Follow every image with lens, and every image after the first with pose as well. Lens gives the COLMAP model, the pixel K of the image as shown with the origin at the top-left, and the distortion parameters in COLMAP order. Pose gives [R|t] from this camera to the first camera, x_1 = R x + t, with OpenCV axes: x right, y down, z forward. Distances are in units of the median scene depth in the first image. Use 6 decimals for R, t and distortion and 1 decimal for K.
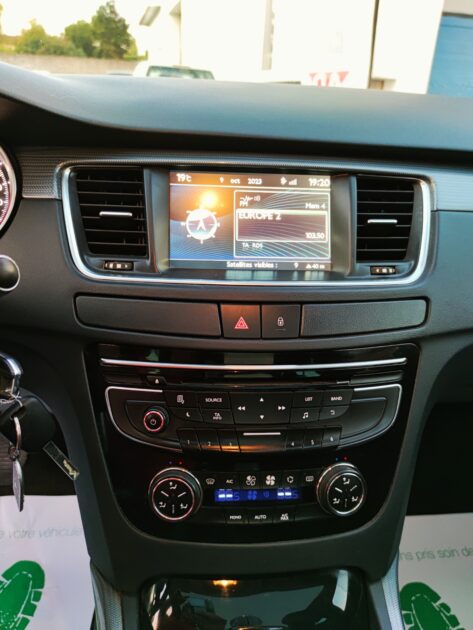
lens RADIAL K [[466.9, 0, 236.5], [0, 466.9, 315.0], [0, 0, 1]] dist [0.061617, -0.053771]
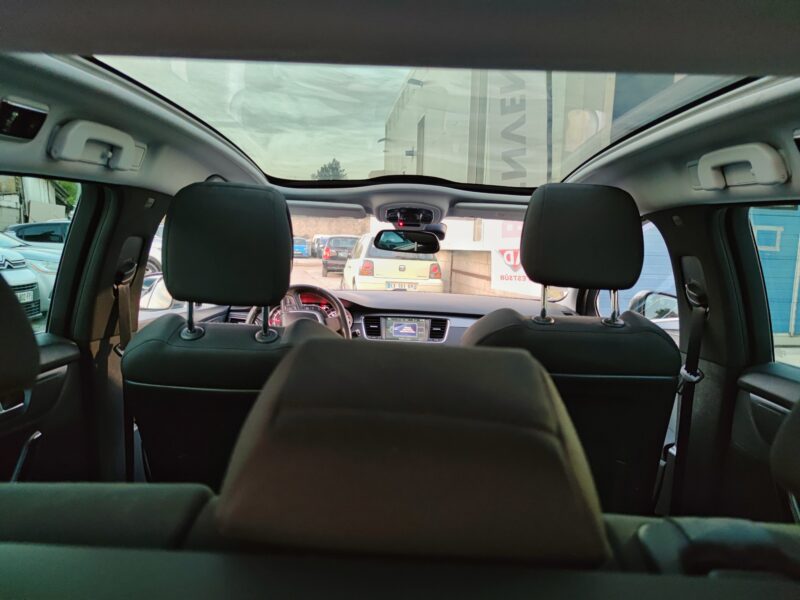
lens RADIAL K [[583.8, 0, 394.5], [0, 583.8, 314.9], [0, 0, 1]] dist [0.056977, -0.001419]
pose [[0.992983, 0.001663, -0.118242, 0.549822], [-0.038684, 0.949455, -0.311510, 1.301428], [0.111748, 0.313899, 0.942857, -3.935677]]
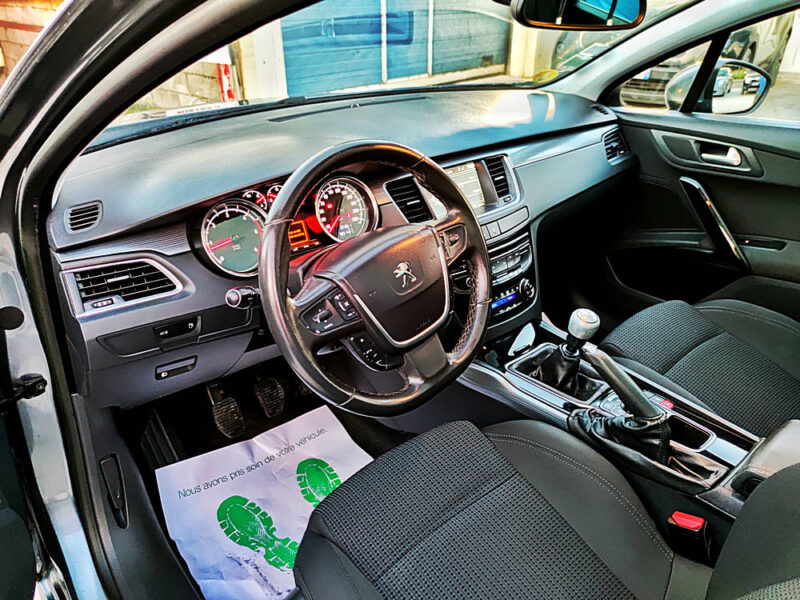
lens RADIAL K [[592.8, 0, 398.8], [0, 592.8, 303.4], [0, 0, 1]] dist [0.061617, -0.053771]
pose [[0.812717, -0.313573, 0.491084, -1.673199], [0.279603, 0.949338, 0.143456, -0.173958], [-0.511188, 0.020720, 0.859219, -1.191646]]
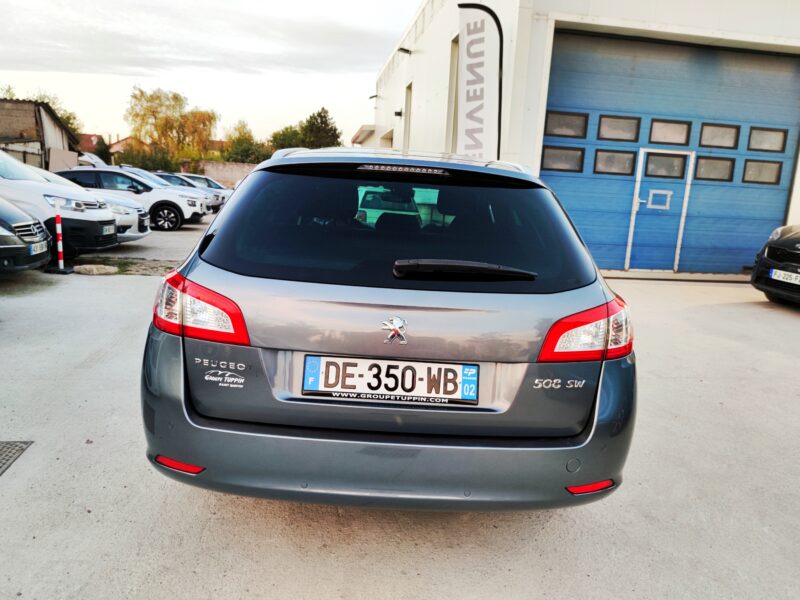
lens RADIAL K [[598.2, 0, 400.3], [0, 598.2, 303.3], [0, 0, 1]] dist [0.058809, -0.038401]
pose [[0.996123, 0.026738, -0.083809, 1.113374], [-0.047639, 0.964863, -0.258399, 3.658429], [0.073955, 0.261389, 0.962396, -9.036305]]
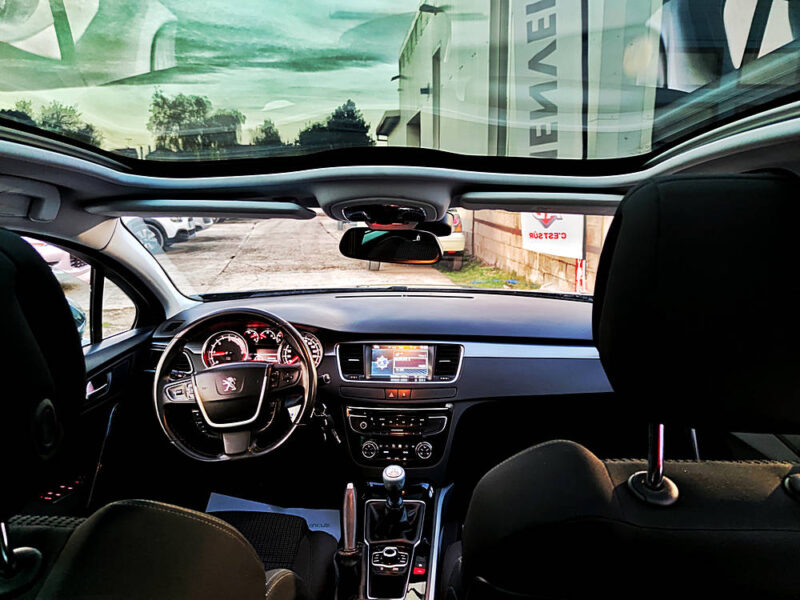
lens RADIAL K [[592.8, 0, 398.8], [0, 592.8, 303.4], [0, 0, 1]] dist [0.061617, -0.053771]
pose [[0.987672, -0.027095, -0.154172, 0.599633], [-0.010943, 0.970544, -0.240673, 0.330066], [0.156152, 0.239393, 0.958284, -2.573546]]
